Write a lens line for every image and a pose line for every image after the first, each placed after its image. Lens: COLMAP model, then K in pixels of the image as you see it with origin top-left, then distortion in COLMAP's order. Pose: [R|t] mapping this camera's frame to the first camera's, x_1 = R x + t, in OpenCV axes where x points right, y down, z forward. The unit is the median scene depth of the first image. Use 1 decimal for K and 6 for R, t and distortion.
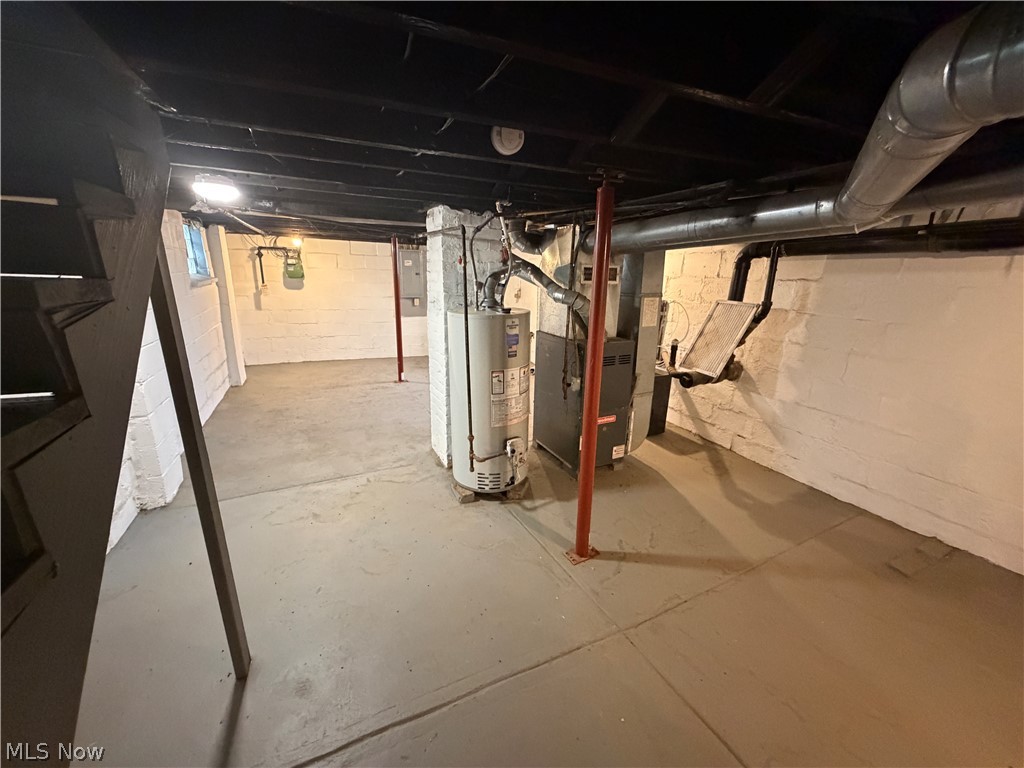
lens RADIAL K [[407.6, 0, 511.2], [0, 407.6, 386.6], [0, 0, 1]] dist [-0.001398, 0.000213]
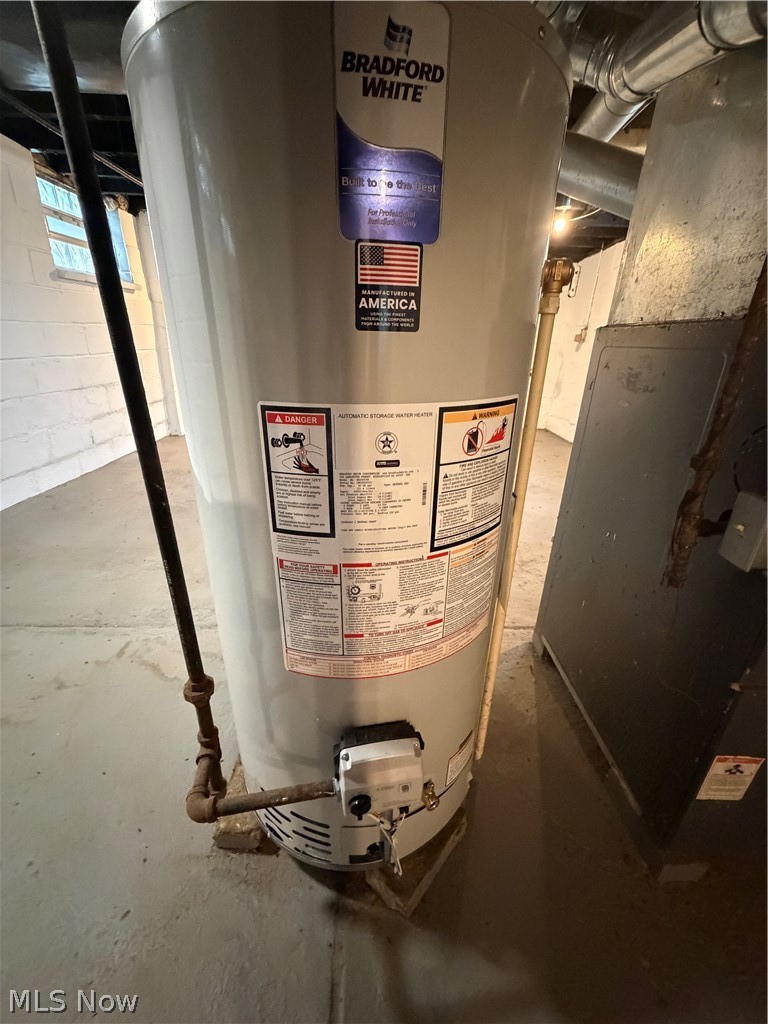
lens RADIAL K [[407.6, 0, 387.9], [0, 407.6, 508.2], [0, 0, 1]] dist [-0.001398, 0.000213]
pose [[0.911845, 0.169565, -0.373880, 0.072837], [-0.127388, 0.982627, 0.134965, -0.024388], [0.390270, -0.075439, 0.917605, 0.824167]]
